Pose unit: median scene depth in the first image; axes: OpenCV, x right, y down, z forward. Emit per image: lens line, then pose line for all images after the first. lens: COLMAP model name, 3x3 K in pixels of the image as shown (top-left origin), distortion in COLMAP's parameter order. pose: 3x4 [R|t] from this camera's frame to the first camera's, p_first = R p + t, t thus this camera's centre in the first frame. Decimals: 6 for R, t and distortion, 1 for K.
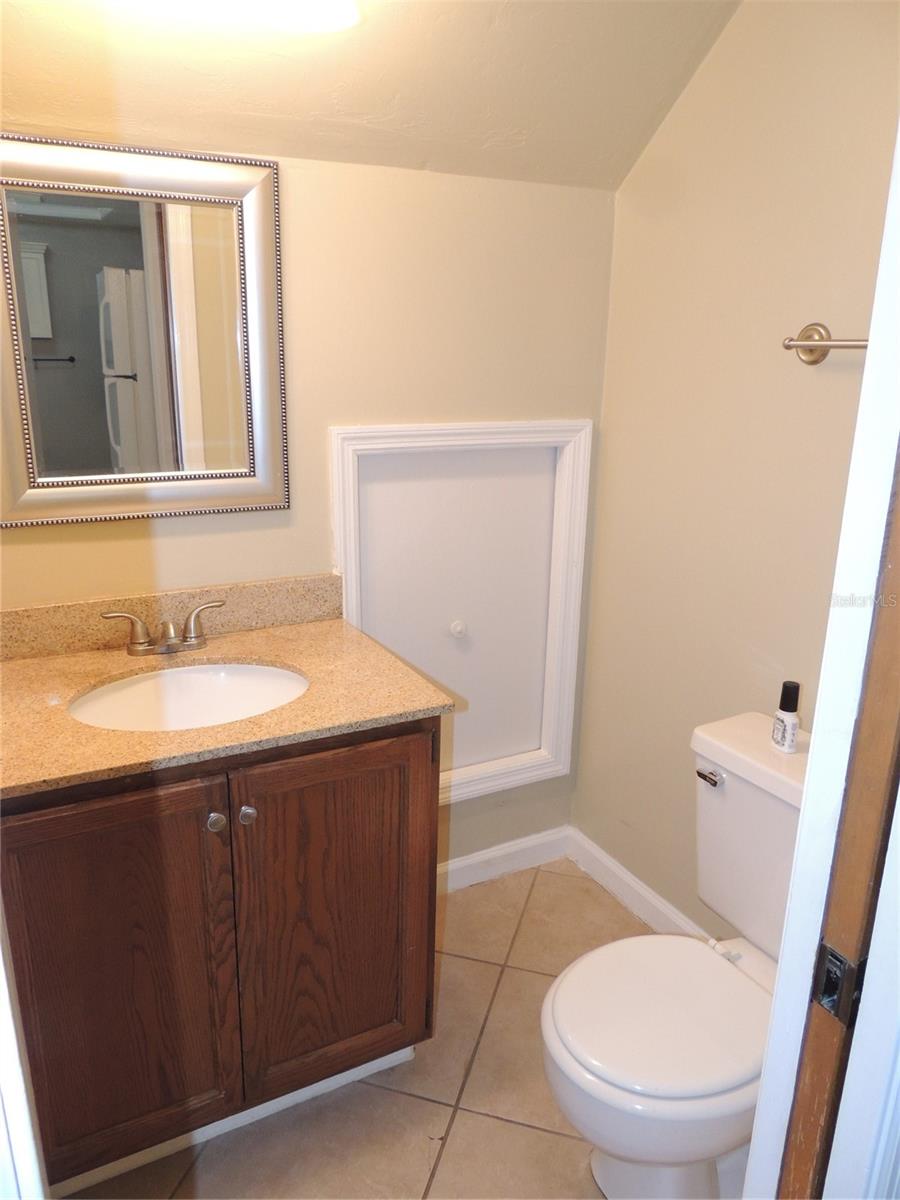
lens RADIAL K [[853.8, 0, 452.6], [0, 853.8, 606.7], [0, 0, 1]] dist [-0.026607, 0.005390]
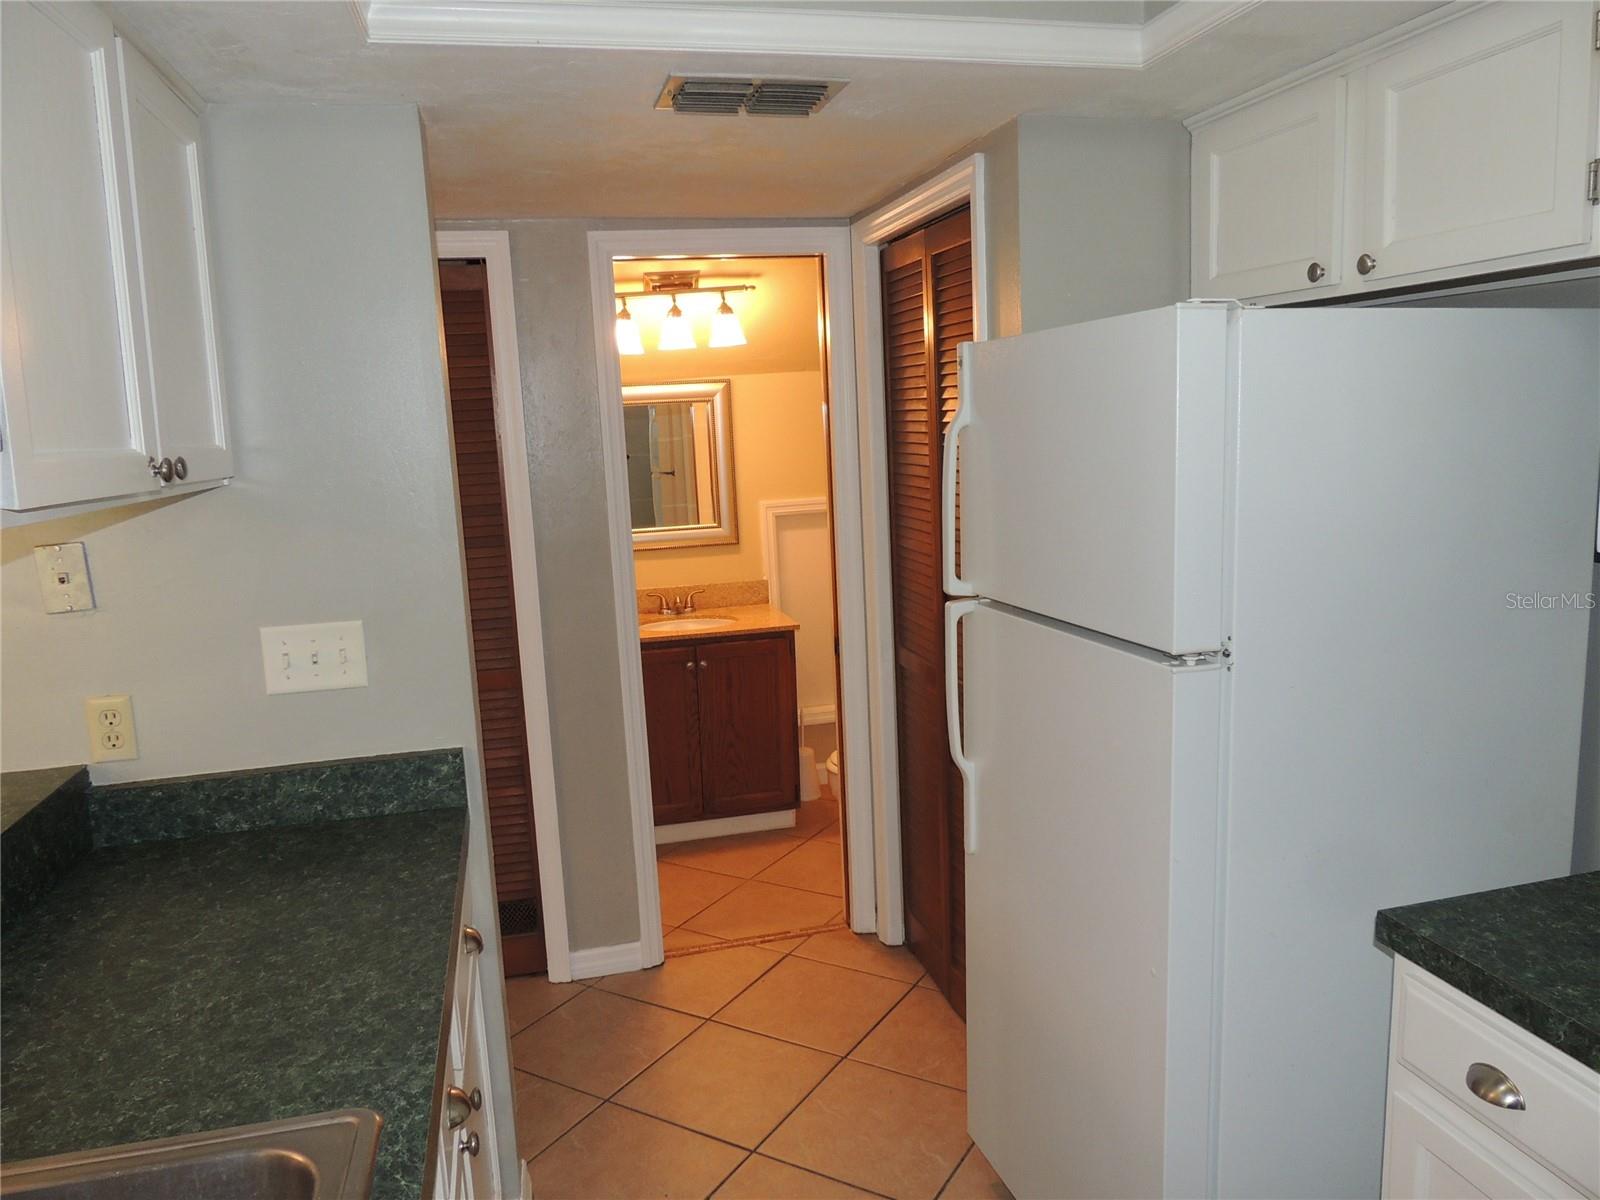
lens RADIAL K [[1138.4, 0, 802.9], [0, 1138.4, 605.6], [0, 0, 1]] dist [-0.026607, 0.005390]
pose [[0.968134, -0.021854, -0.249476, 0.607522], [-0.008801, 0.992600, -0.121107, 0.345143], [0.250277, 0.119443, 0.960778, -1.473091]]
